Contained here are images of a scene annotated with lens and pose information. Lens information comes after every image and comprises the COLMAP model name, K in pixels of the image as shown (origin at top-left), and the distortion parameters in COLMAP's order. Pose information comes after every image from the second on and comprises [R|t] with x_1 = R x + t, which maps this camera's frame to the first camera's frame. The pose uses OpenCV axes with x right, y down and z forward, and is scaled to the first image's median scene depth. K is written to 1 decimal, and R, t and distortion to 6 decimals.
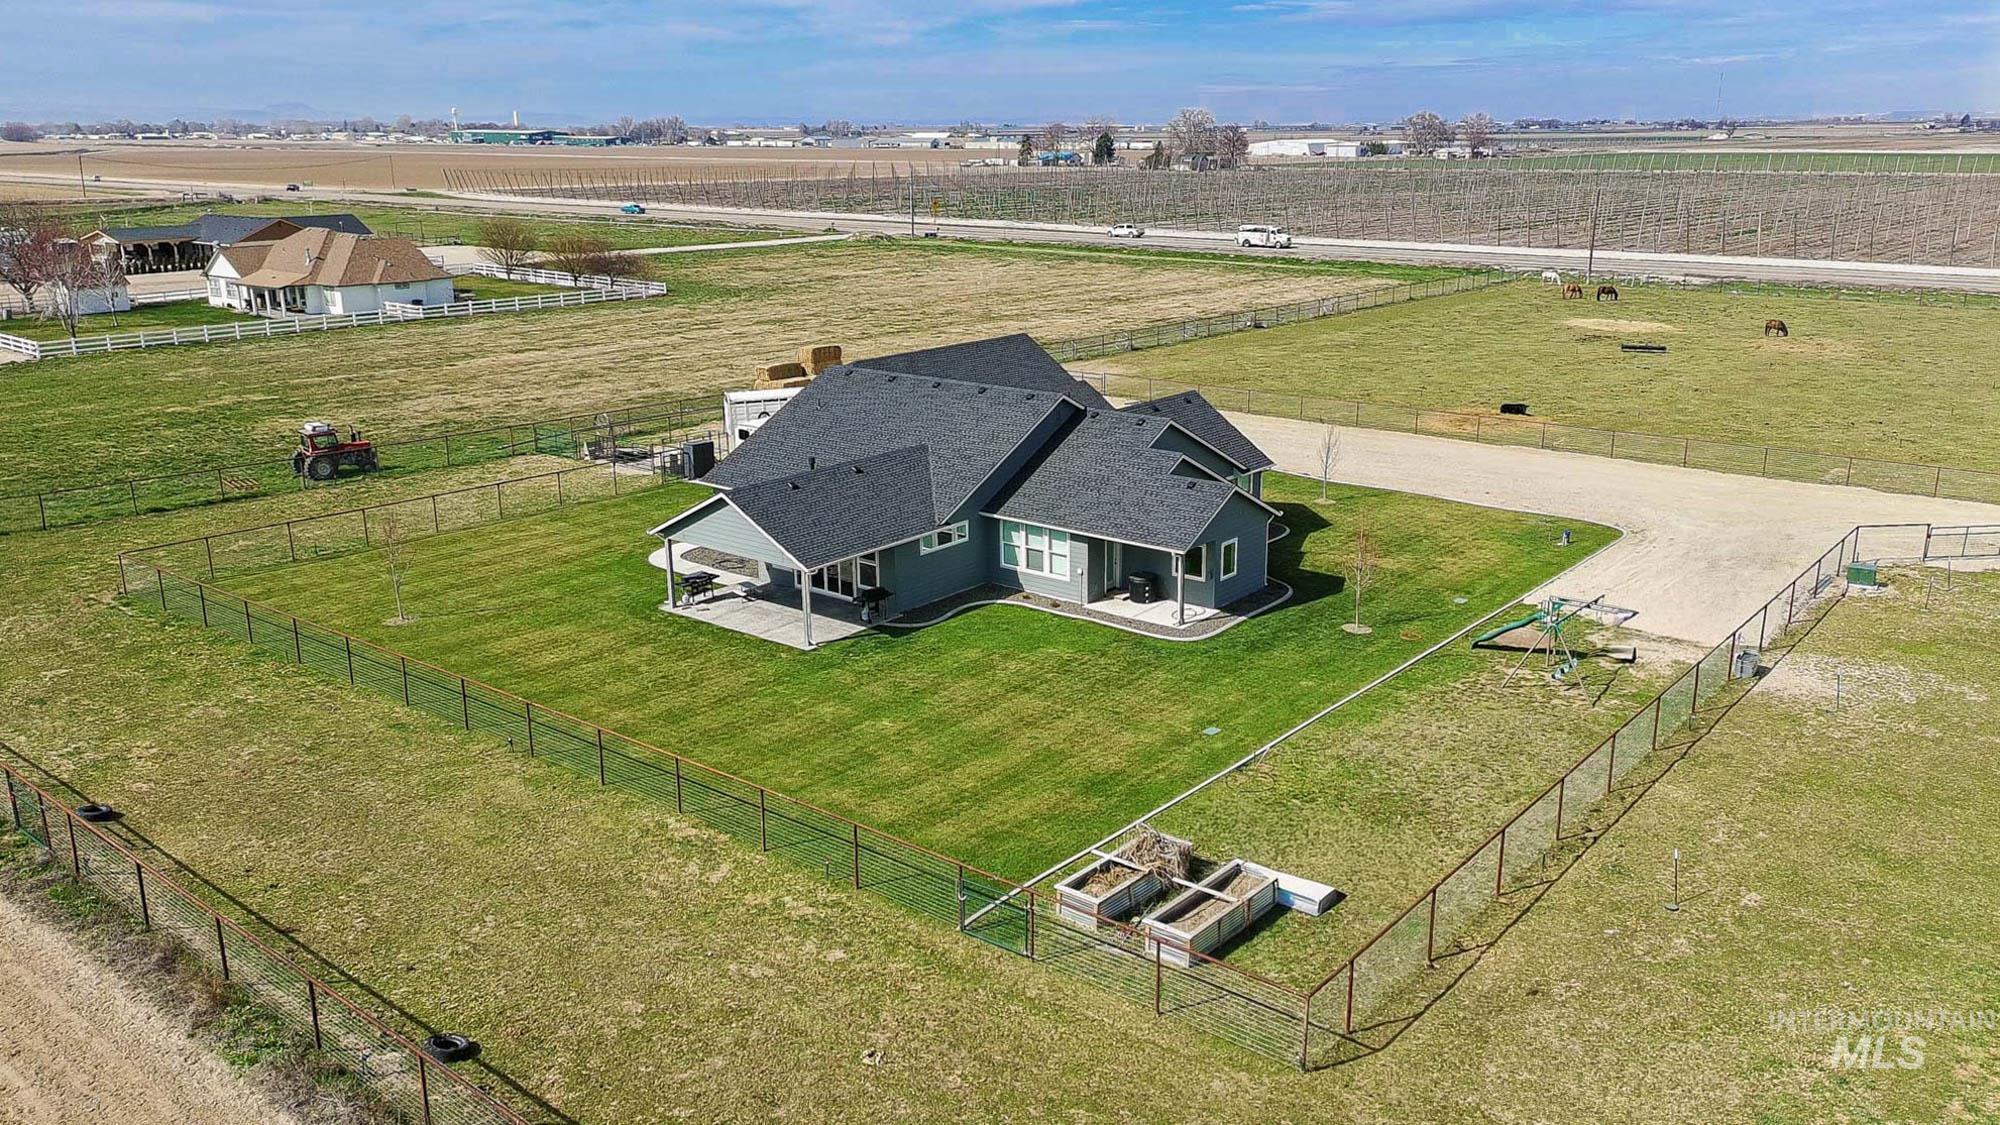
lens RADIAL K [[1543.7, 0, 1000.0], [0, 1543.7, 562.5], [0, 0, 1]] dist [0.037850, 0.000817]
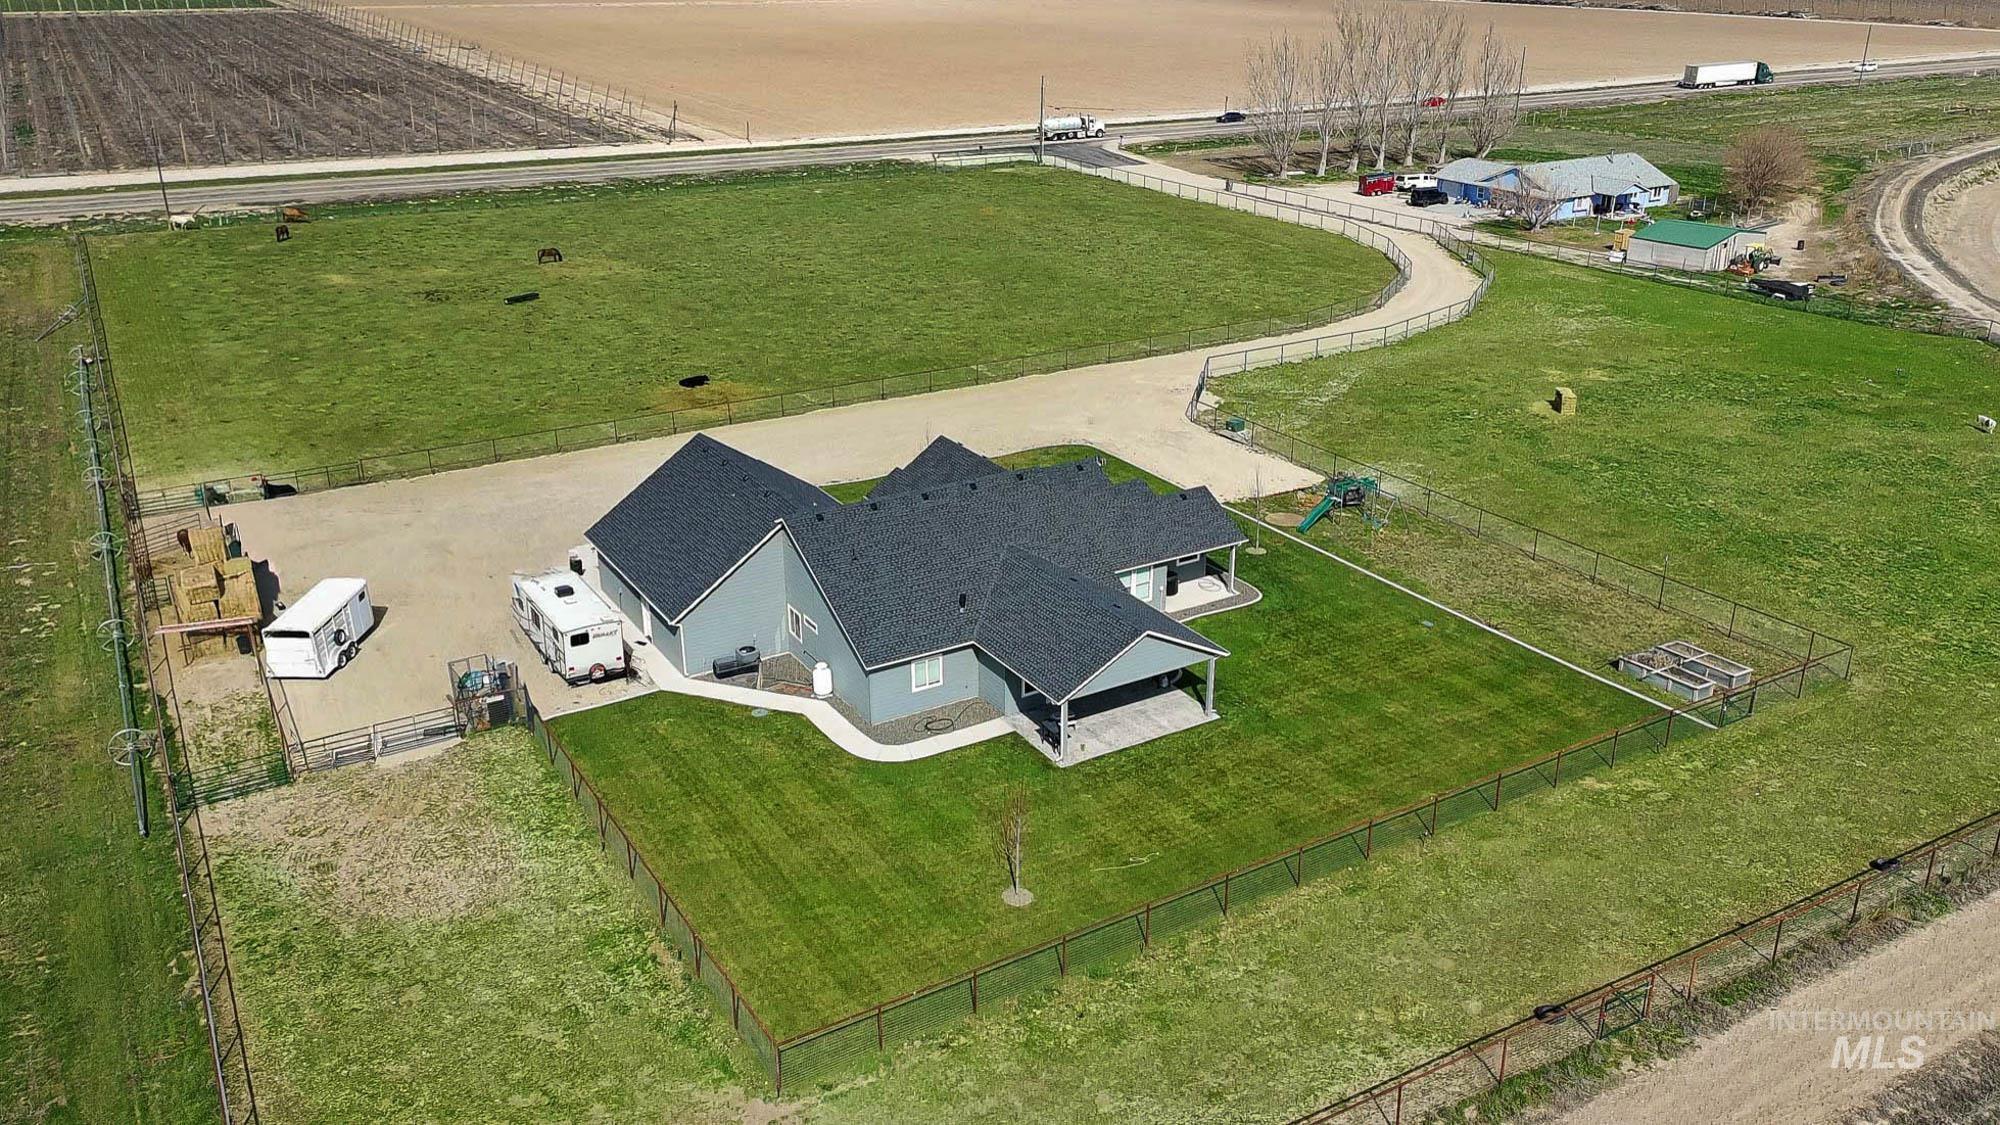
lens RADIAL K [[1543.7, 0, 1000.0], [0, 1543.7, 562.5], [0, 0, 1]] dist [0.037850, 0.000817]
pose [[0.358580, -0.358727, 0.861821, -1.291759], [0.263500, 0.924568, 0.275210, -0.477785], [-0.895538, 0.128405, 0.426056, 0.639620]]
